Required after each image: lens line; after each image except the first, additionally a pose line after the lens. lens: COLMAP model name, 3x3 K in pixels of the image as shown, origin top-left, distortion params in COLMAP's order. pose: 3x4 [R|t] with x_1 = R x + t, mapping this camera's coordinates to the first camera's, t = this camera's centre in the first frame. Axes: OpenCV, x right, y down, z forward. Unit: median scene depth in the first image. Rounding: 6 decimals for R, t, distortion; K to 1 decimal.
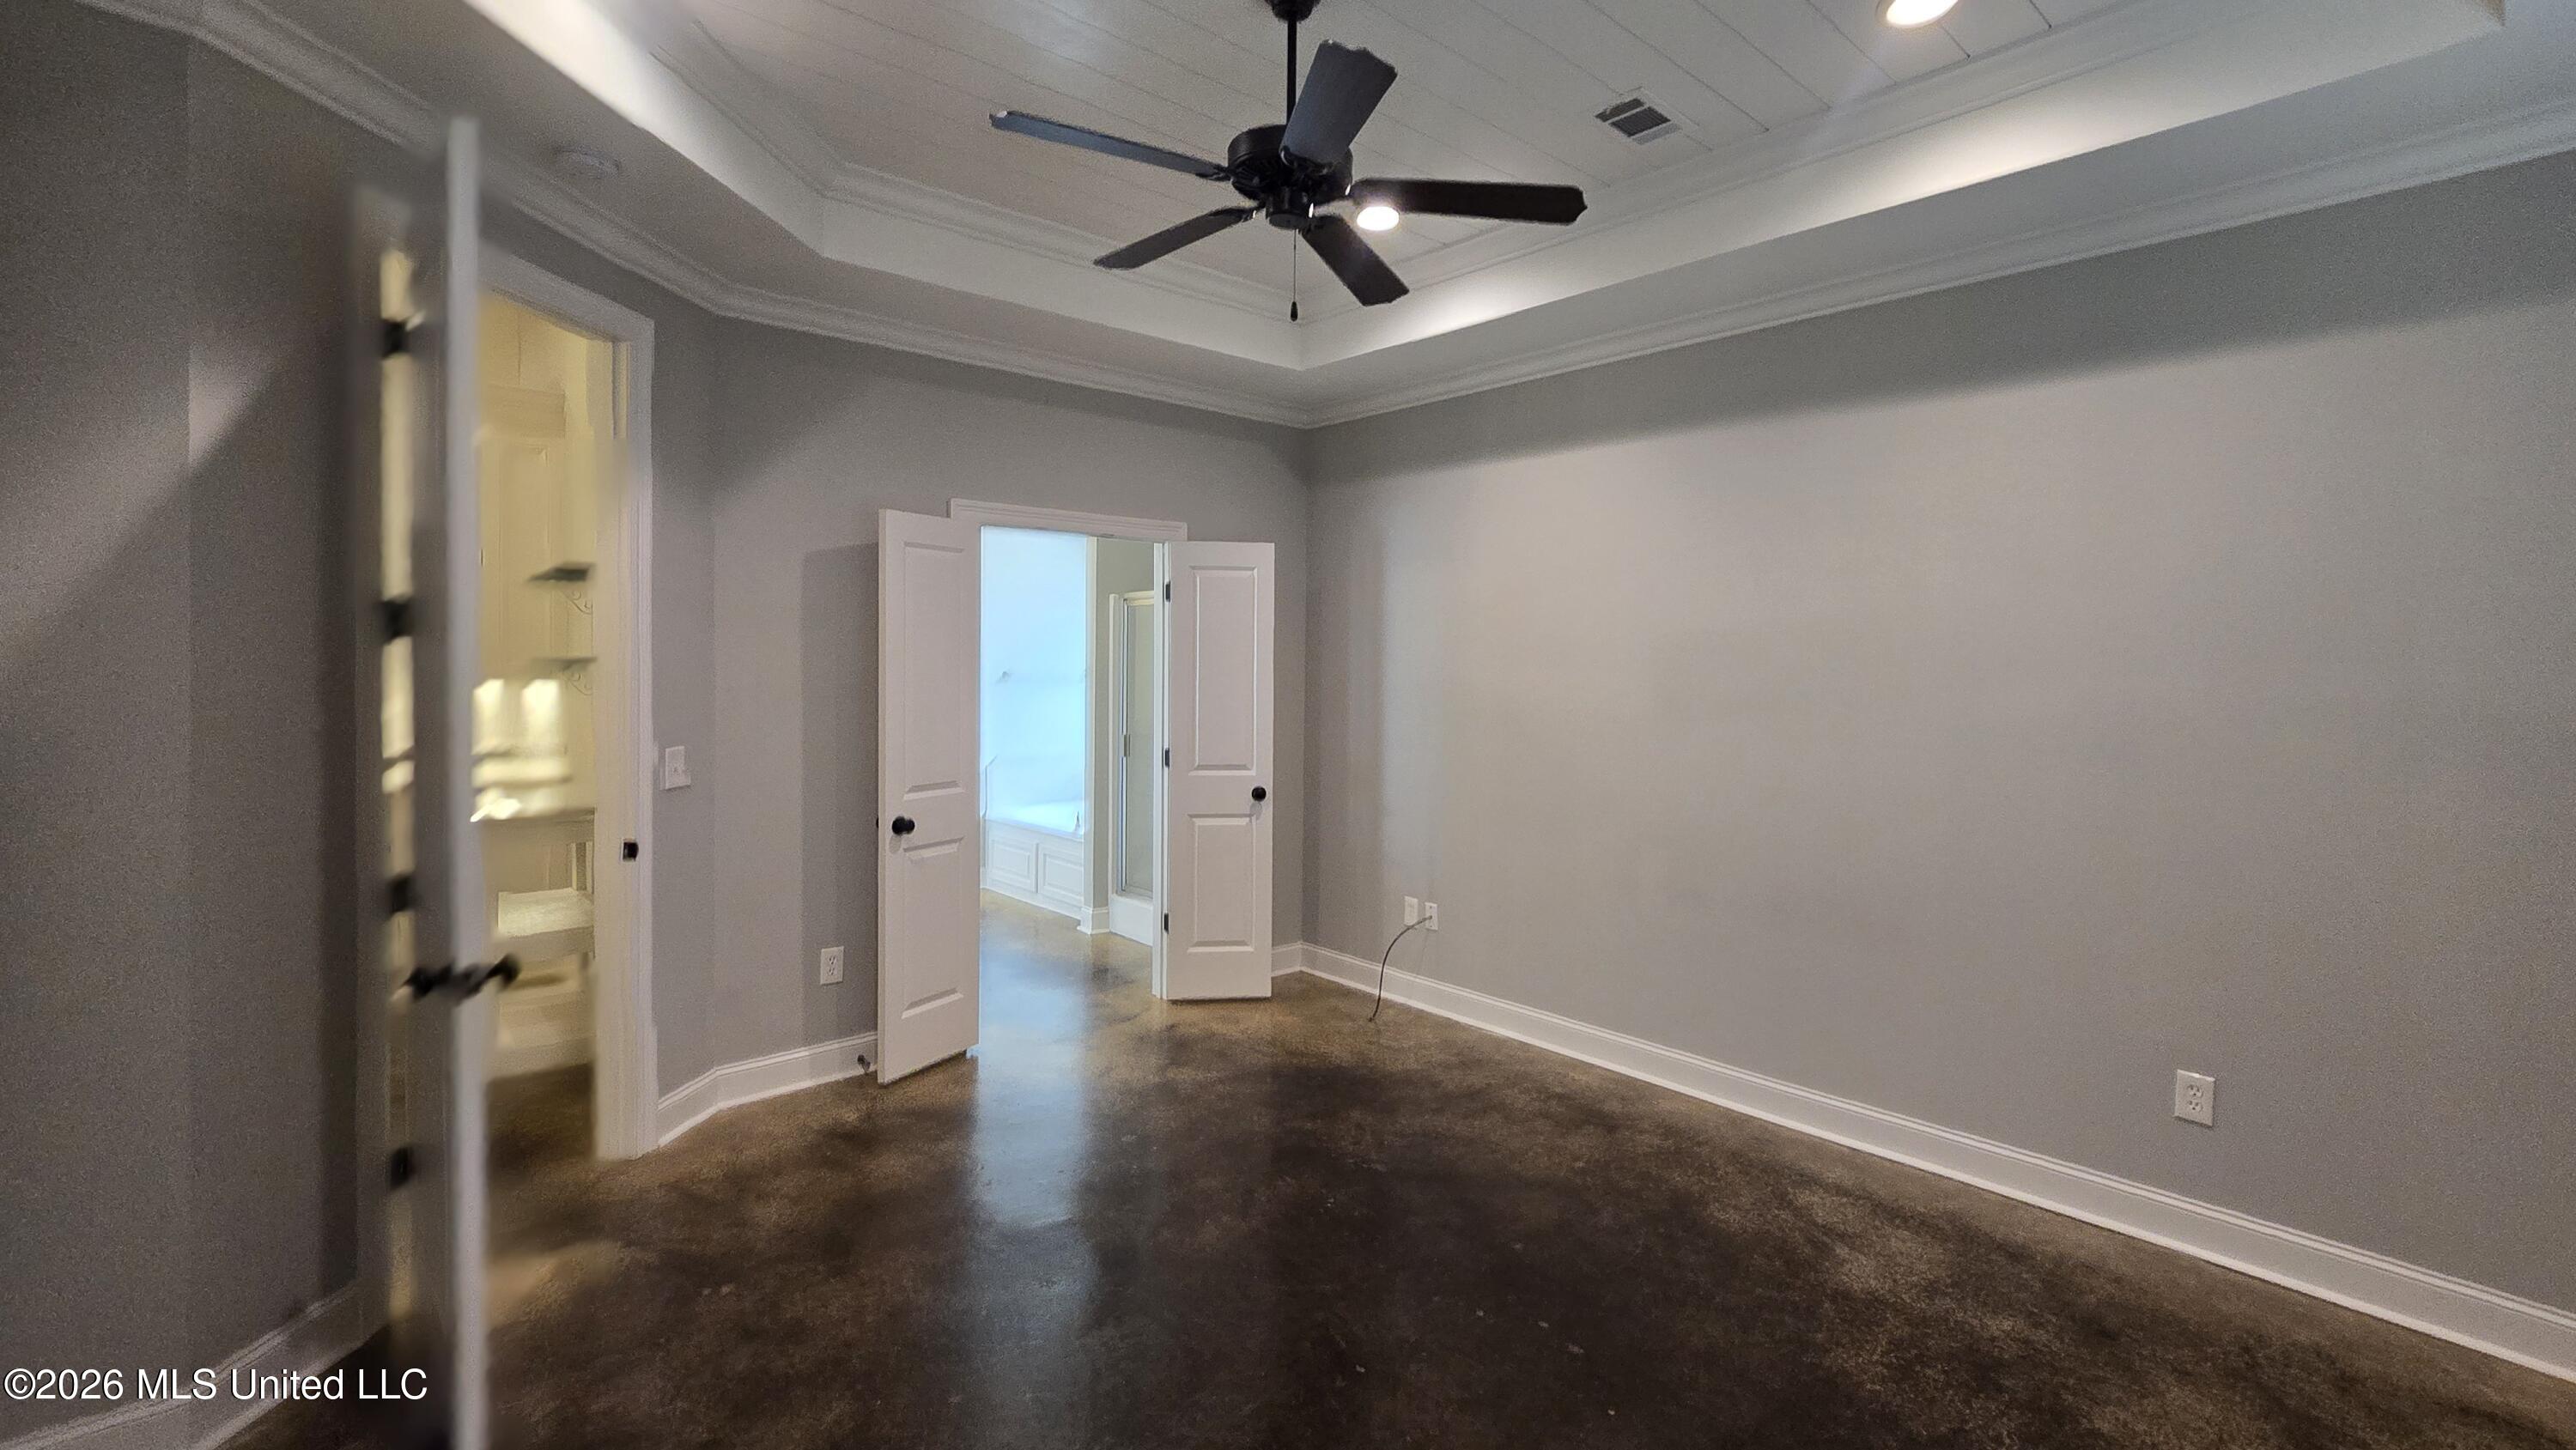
lens RADIAL K [[1062.7, 0, 1303.4], [0, 1062.7, 696.7], [0, 0, 1]] dist [0.002609, -0.000550]
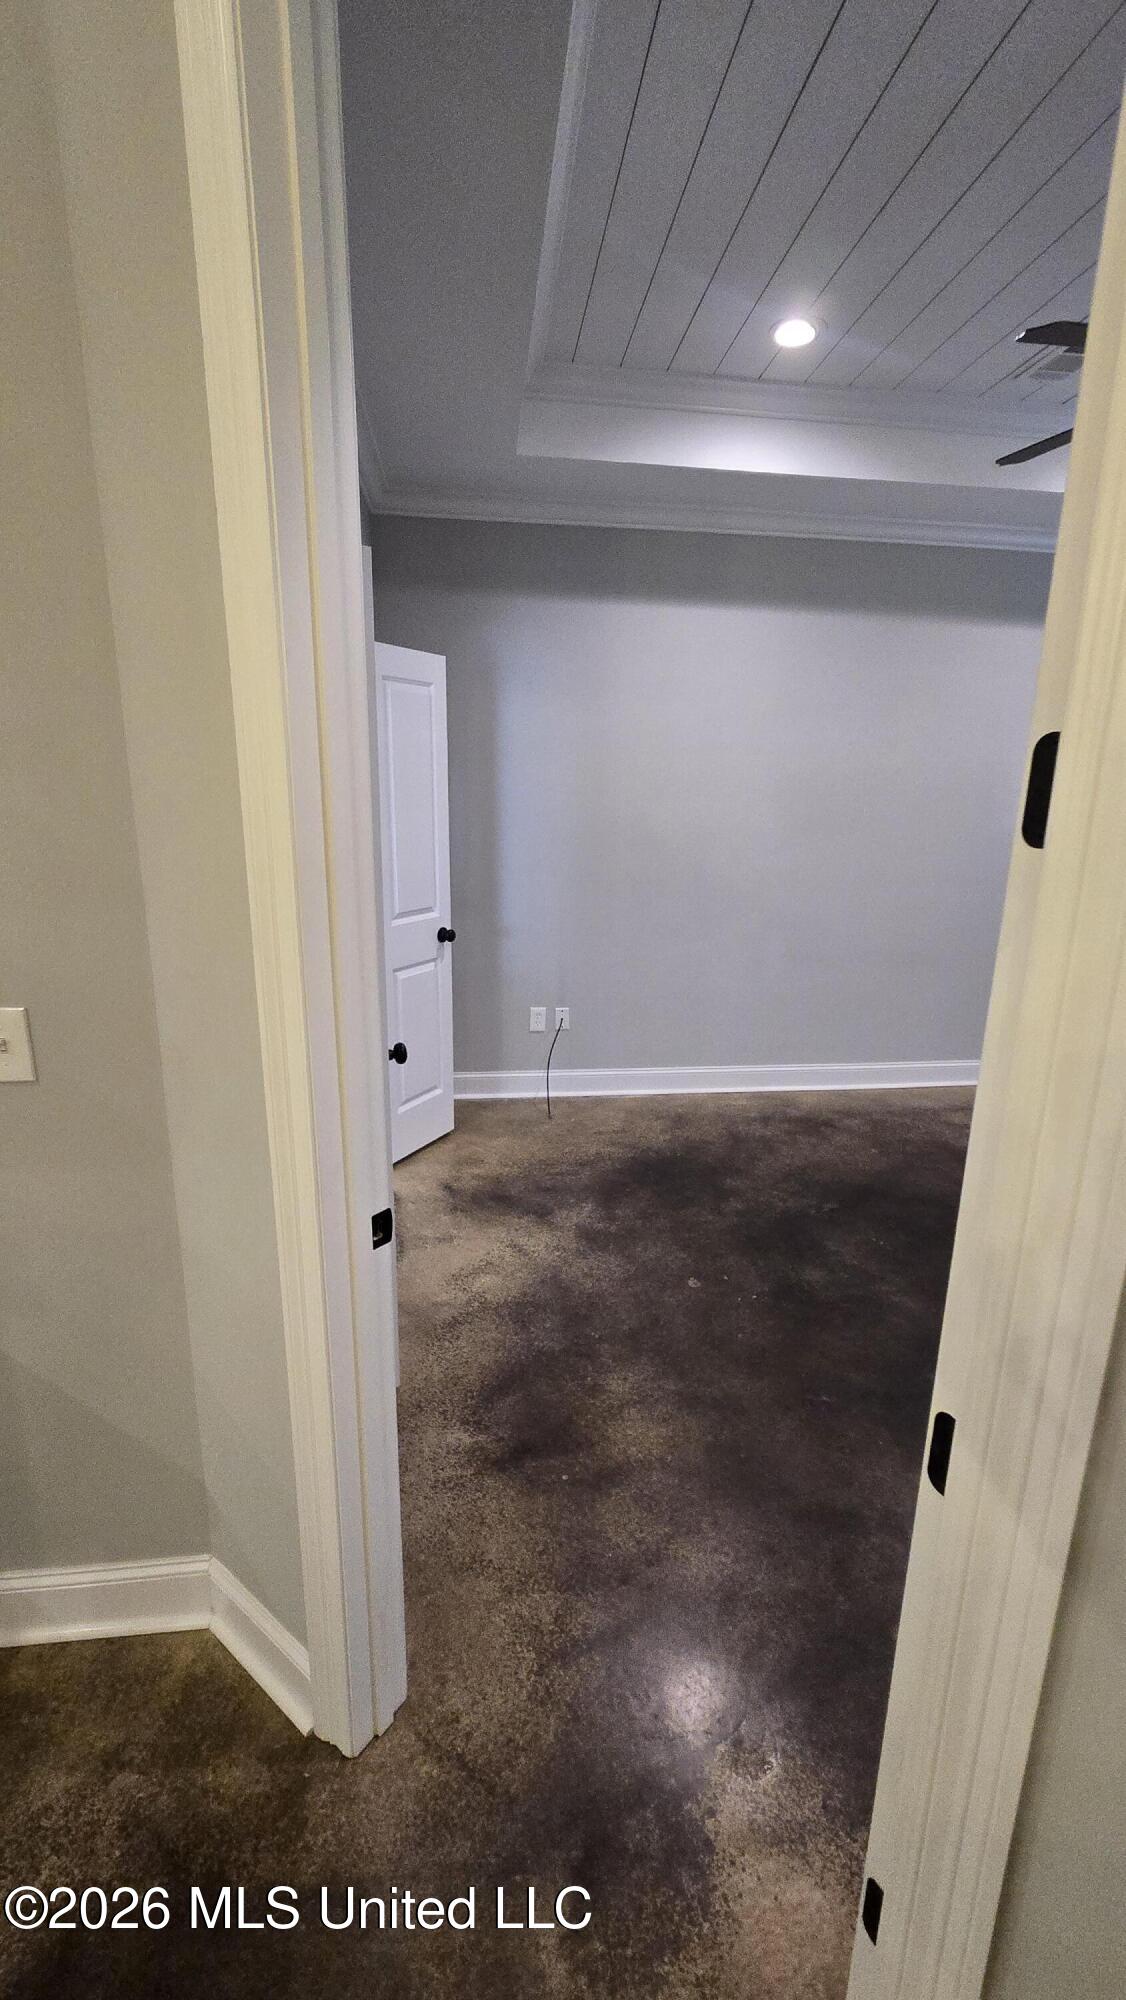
lens RADIAL K [[825.1, 0, 566.3], [0, 825.1, 992.9], [0, 0, 1]] dist [0.002609, -0.000550]
pose [[0.604276, -0.197953, 0.771793, -0.652878], [0.016341, 0.971522, 0.236386, -0.037740], [-0.796607, -0.130231, 0.590302, 0.544167]]
